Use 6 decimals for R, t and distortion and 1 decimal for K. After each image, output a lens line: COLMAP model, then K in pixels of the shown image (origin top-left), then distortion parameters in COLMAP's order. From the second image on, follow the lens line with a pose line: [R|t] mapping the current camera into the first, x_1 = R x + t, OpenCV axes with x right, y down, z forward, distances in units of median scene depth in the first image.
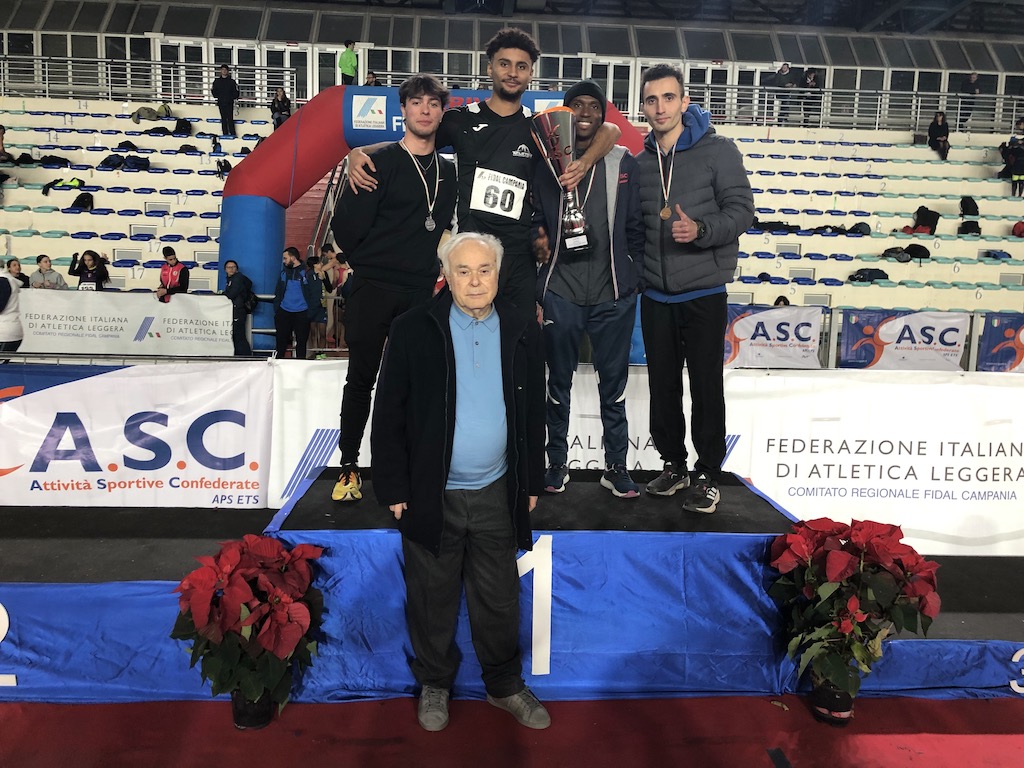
lens RADIAL K [[824.3, 0, 520.3], [0, 824.3, 370.6], [0, 0, 1]] dist [0.026799, -0.011386]
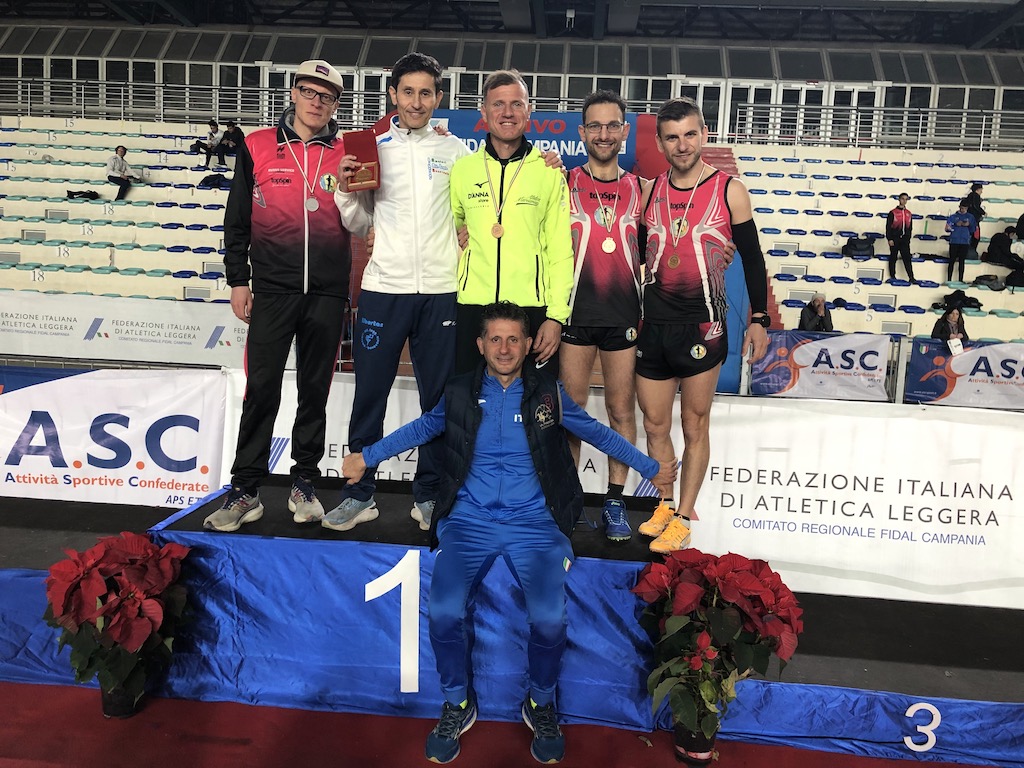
lens RADIAL K [[824.3, 0, 525.8], [0, 824.3, 362.8], [0, 0, 1]] dist [0.026799, -0.011386]
pose [[0.991687, 0.032500, -0.124505, 0.067025], [-0.036525, 0.998877, -0.030182, -0.000872], [0.123384, 0.034479, 0.991760, 0.001638]]
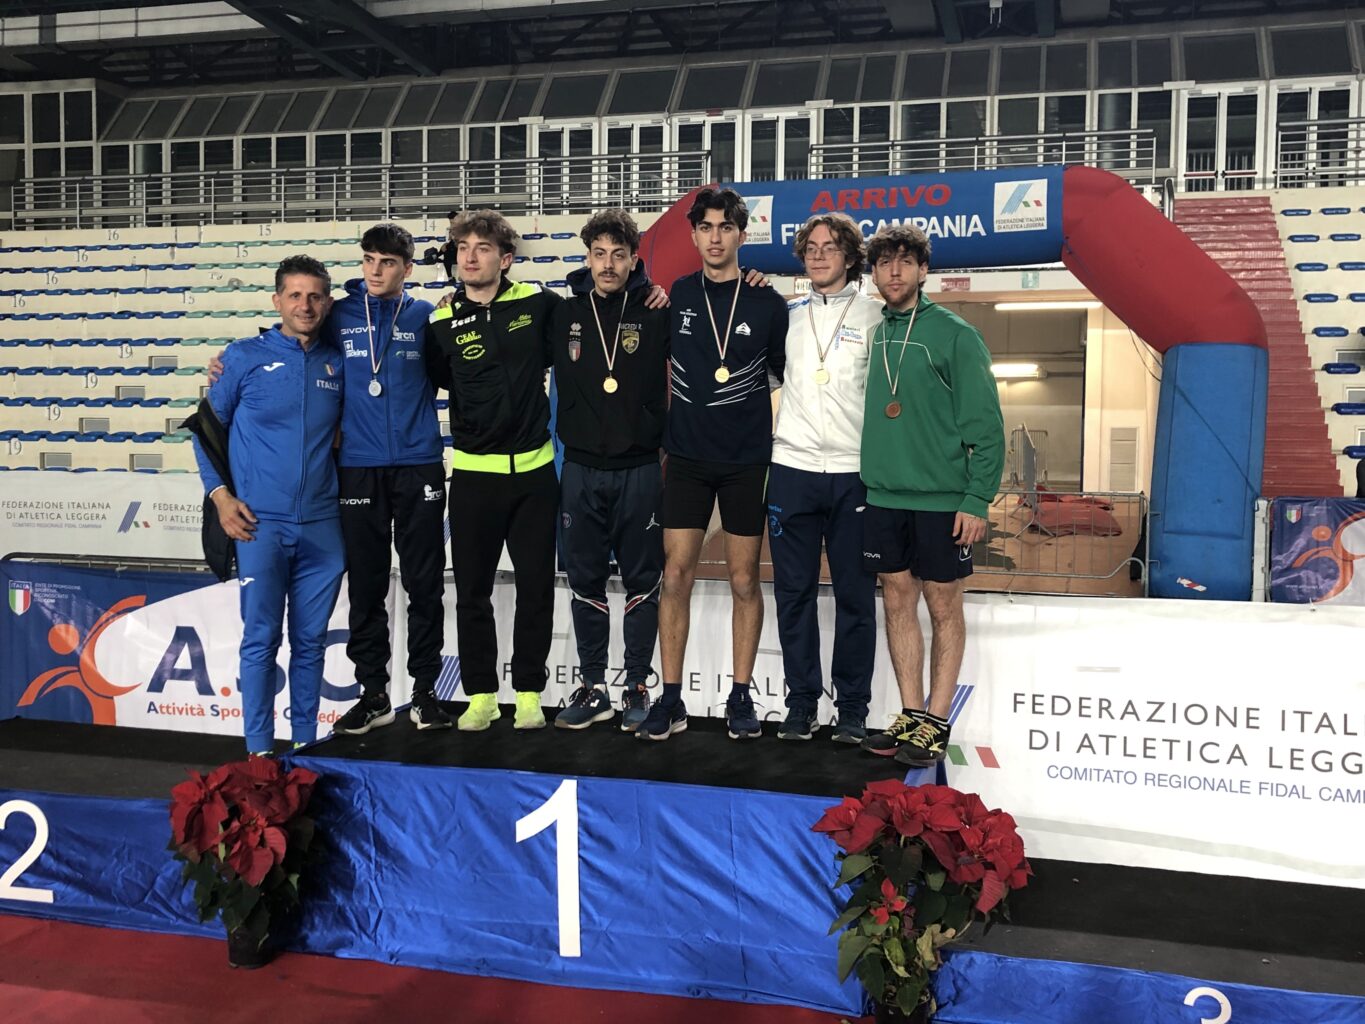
lens RADIAL K [[1377.0, 0, 710.5], [0, 1377.0, 486.1], [0, 0, 1]] dist [0.020966, 0.000000]
pose [[0.947426, -0.003970, -0.319951, 0.145176], [-0.023246, 0.996427, -0.081198, 0.002522], [0.319130, 0.084367, 0.943948, -0.071945]]
